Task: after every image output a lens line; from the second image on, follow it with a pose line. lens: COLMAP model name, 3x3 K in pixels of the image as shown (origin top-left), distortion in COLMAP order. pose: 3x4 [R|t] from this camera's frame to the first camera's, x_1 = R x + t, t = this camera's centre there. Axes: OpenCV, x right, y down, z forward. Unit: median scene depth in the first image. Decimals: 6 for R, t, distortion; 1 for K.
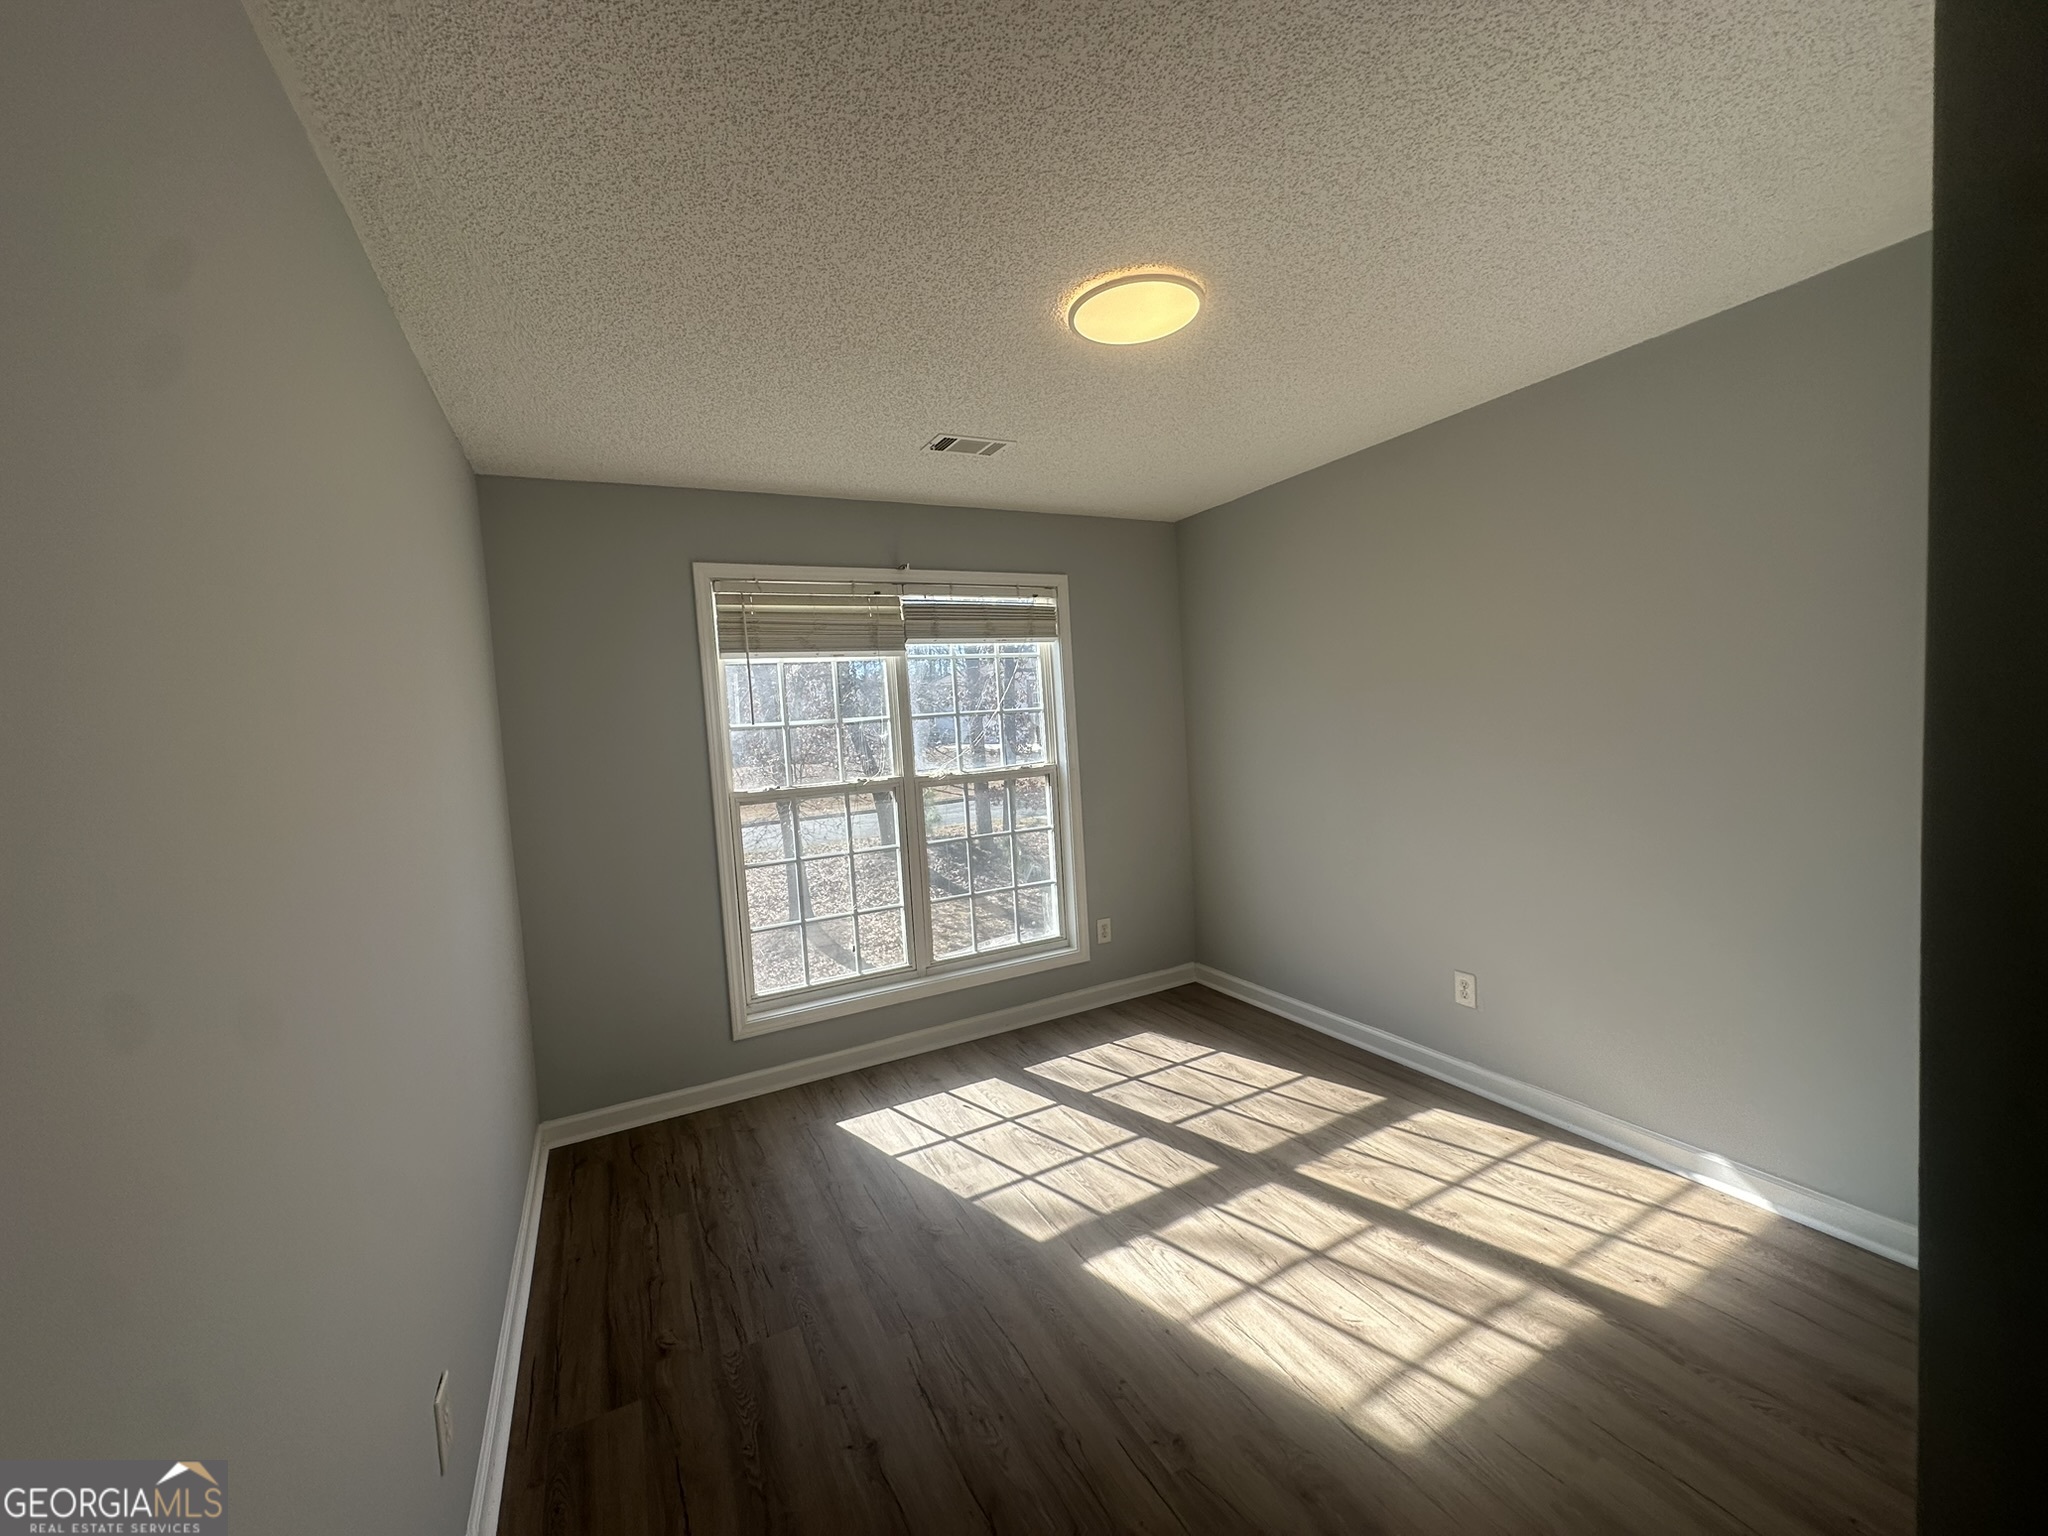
lens RADIAL K [[813.3, 0, 1024.0], [0, 813.3, 768.0], [0, 0, 1]] dist [-0.002664, -0.000325]
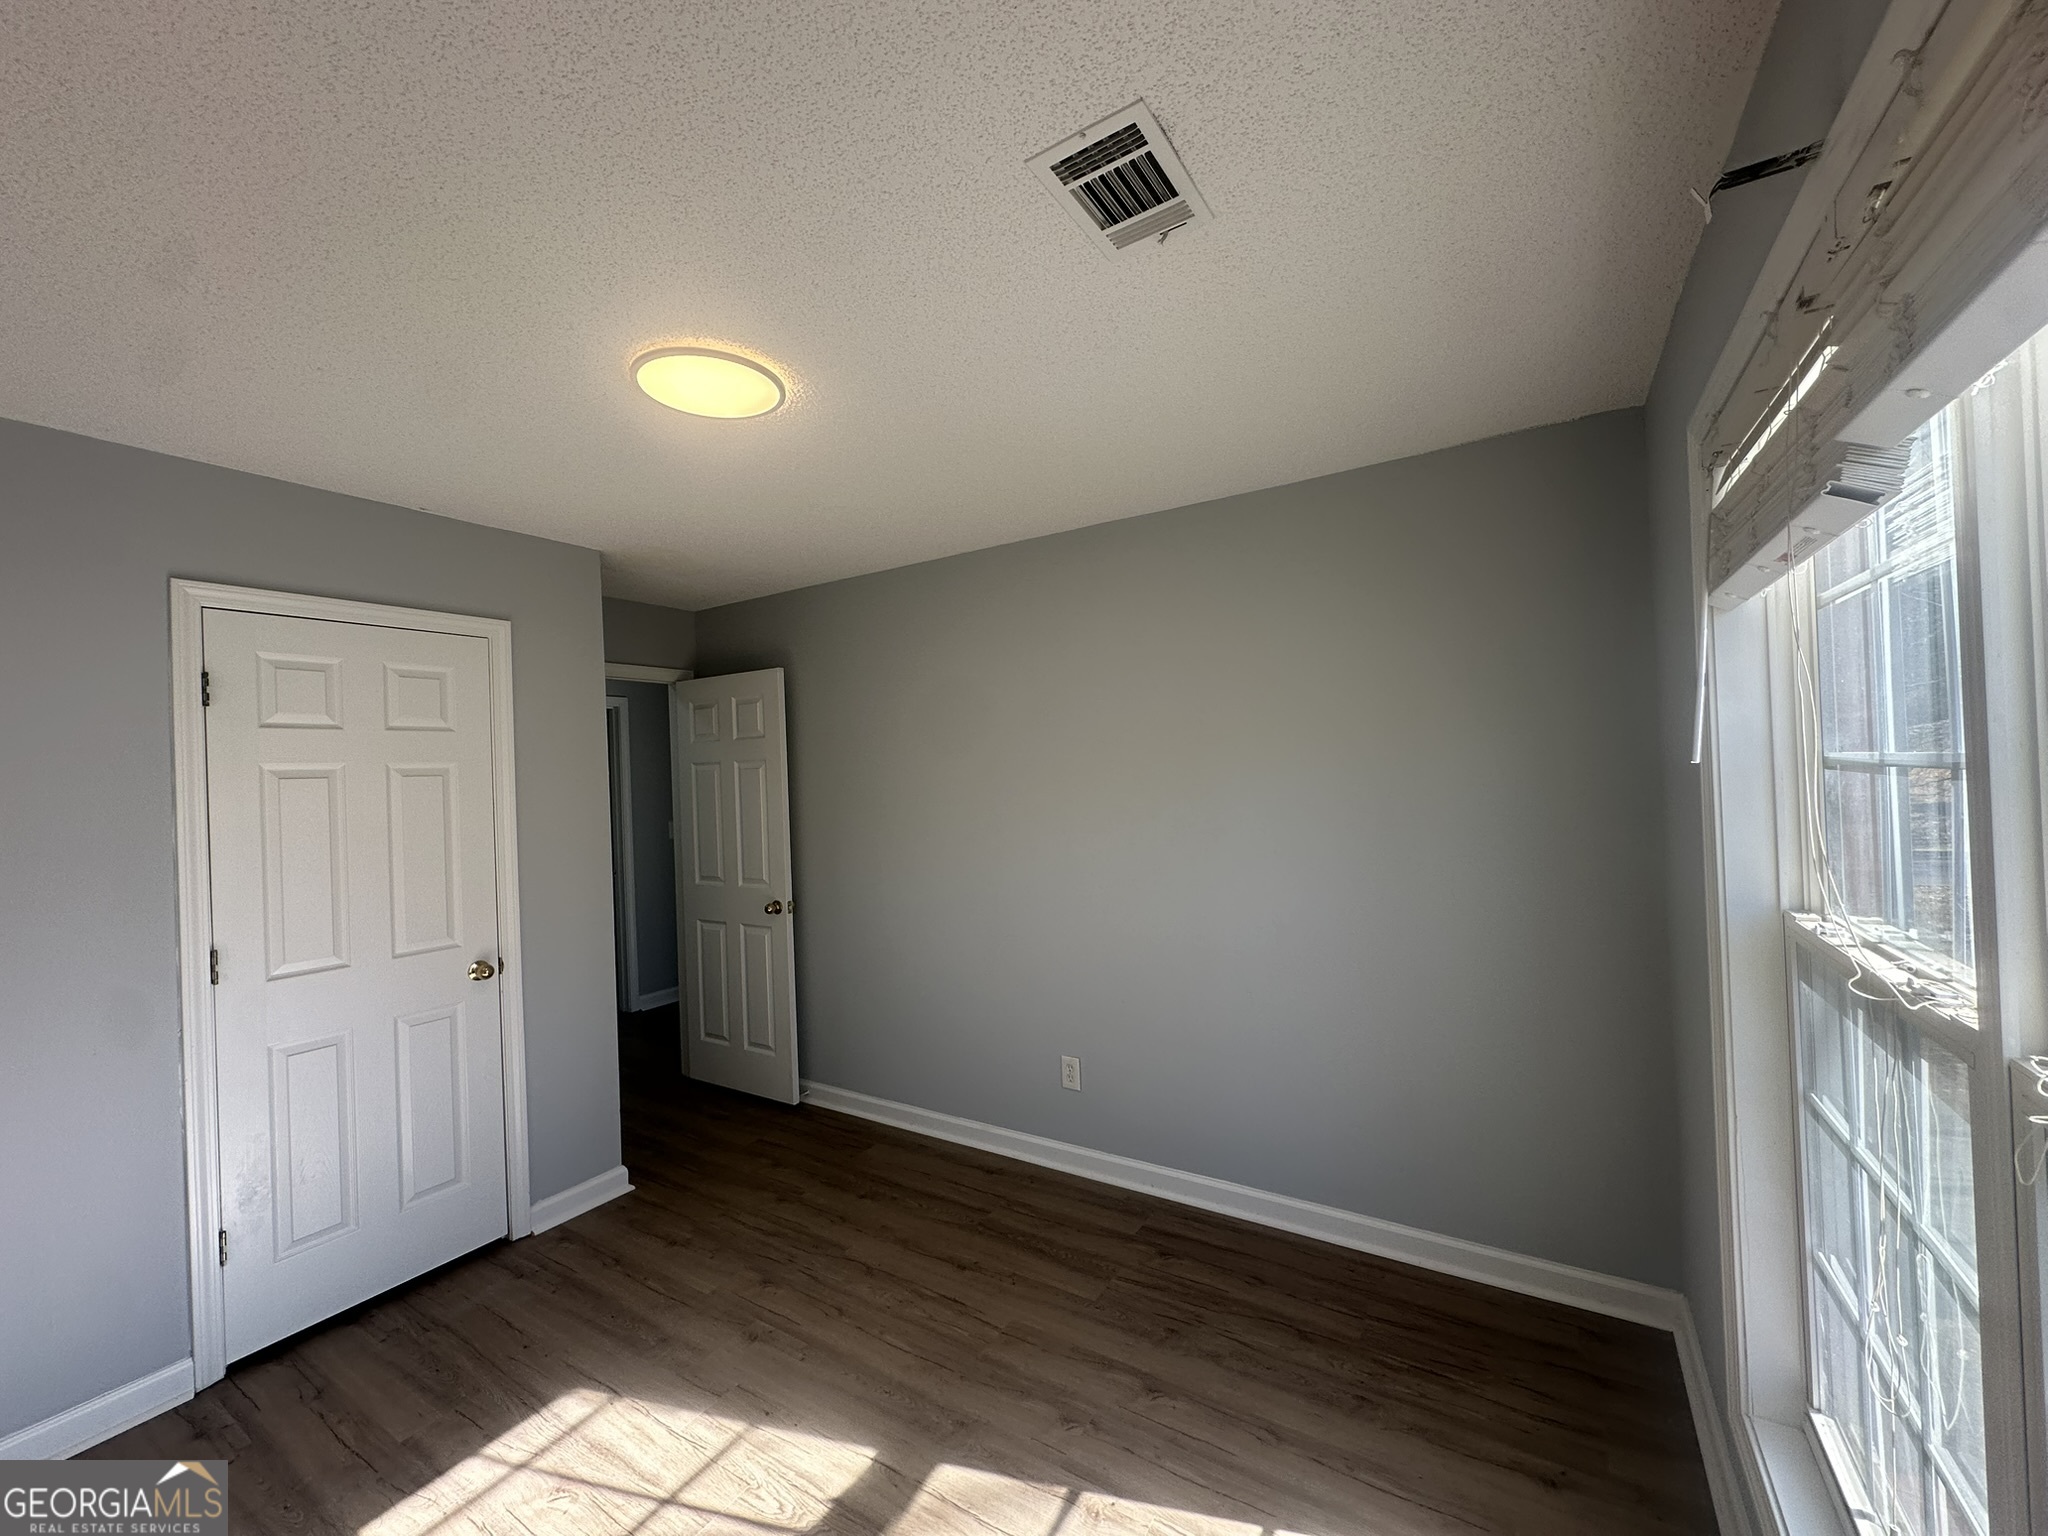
lens RADIAL K [[813.3, 0, 1024.0], [0, 813.3, 768.0], [0, 0, 1]] dist [-0.002664, -0.000325]
pose [[-0.861095, 0.084331, -0.501402, 0.308531], [0.051455, 0.995540, 0.079073, -0.156365], [0.505834, 0.042289, -0.861594, 1.809214]]
